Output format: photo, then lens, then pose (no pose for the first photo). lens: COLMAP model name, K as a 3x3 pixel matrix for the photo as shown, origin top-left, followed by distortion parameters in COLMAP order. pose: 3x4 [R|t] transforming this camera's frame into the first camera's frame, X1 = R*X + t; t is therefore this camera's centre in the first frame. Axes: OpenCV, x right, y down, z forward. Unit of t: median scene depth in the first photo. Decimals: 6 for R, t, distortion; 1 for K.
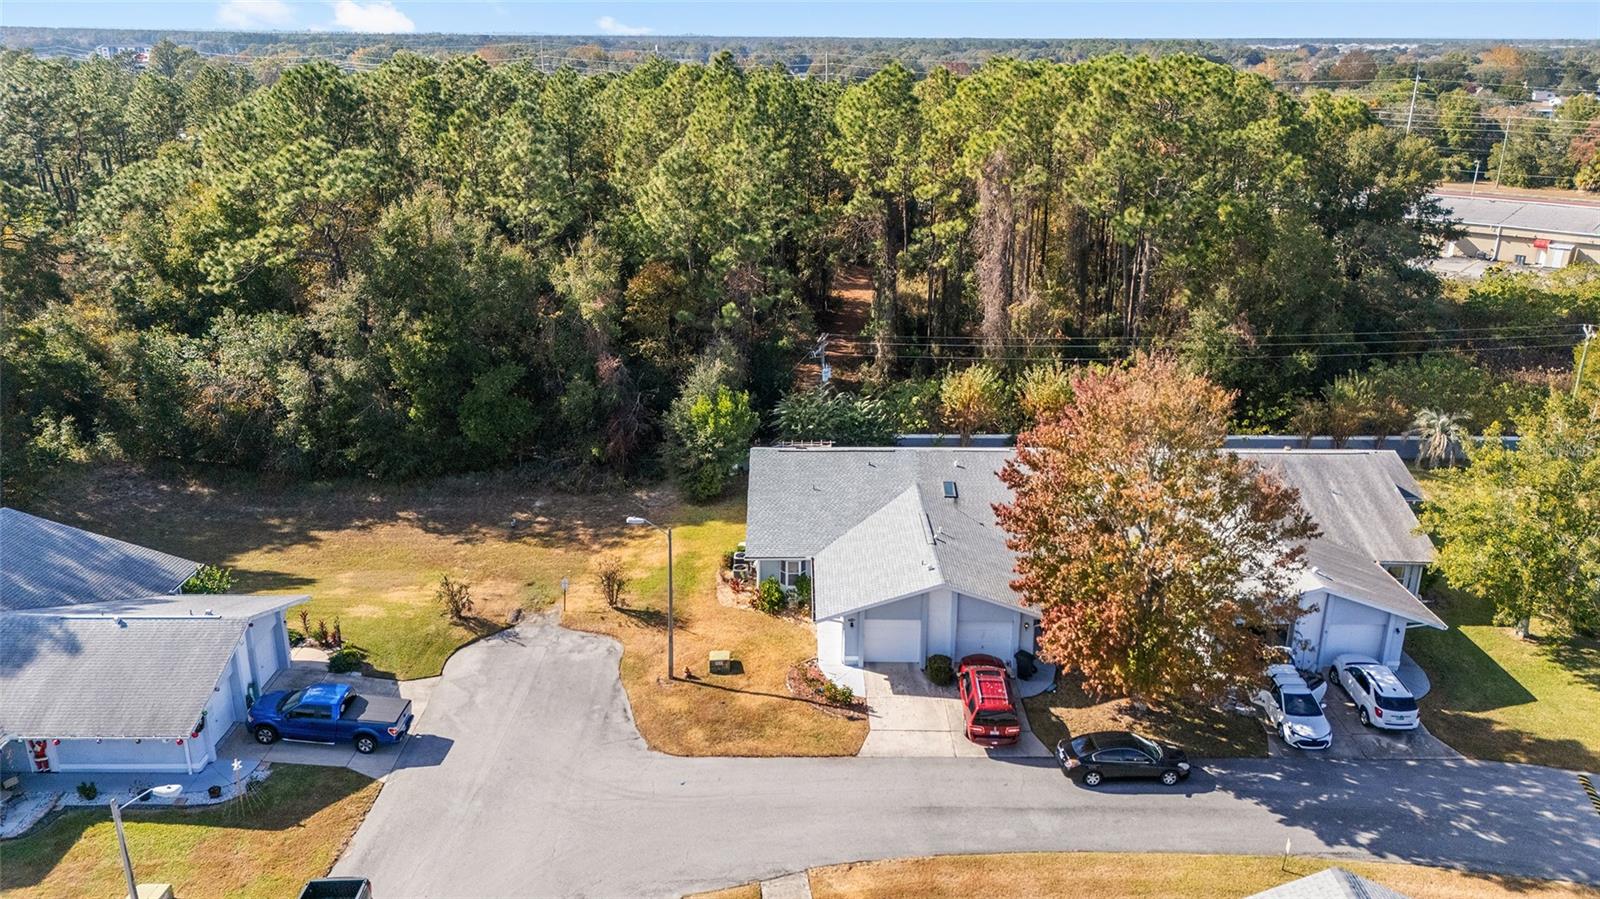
lens RADIAL K [[1145.9, 0, 800.0], [0, 1145.9, 449.5], [0, 0, 1]] dist [0.031883, -0.003877]
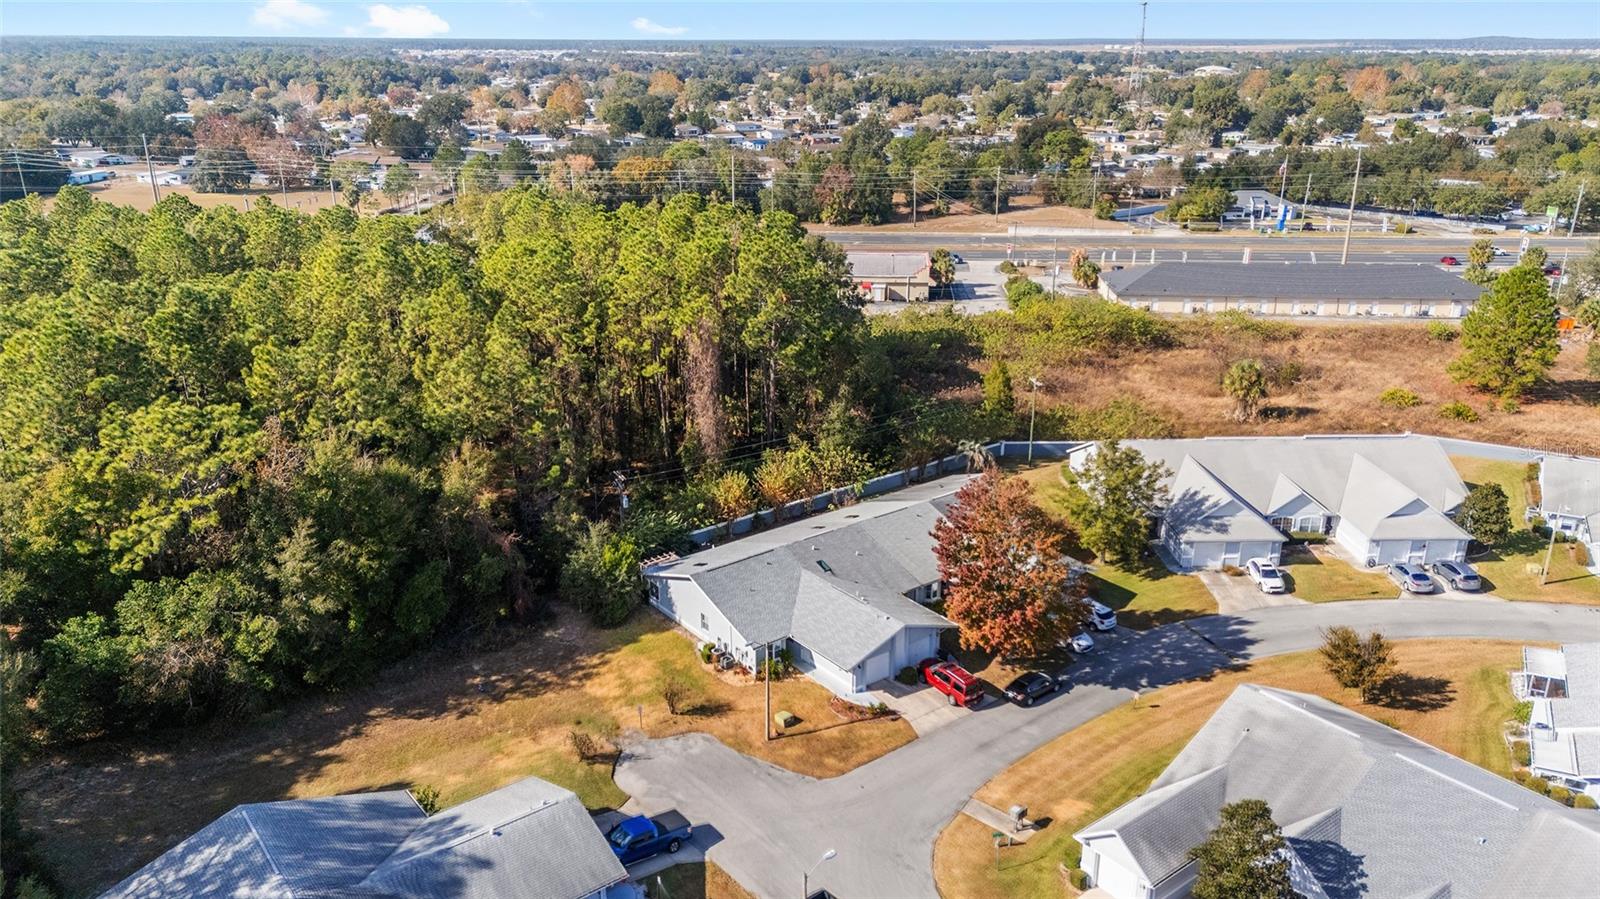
lens RADIAL K [[1129.7, 0, 800.0], [0, 1129.7, 449.5], [0, 0, 1]] dist [0.067847, -0.000986]
pose [[0.792312, -0.204843, 0.574701, -0.858802], [0.206711, 0.976370, 0.063030, -0.258321], [-0.574032, 0.068858, 0.815932, -0.267832]]
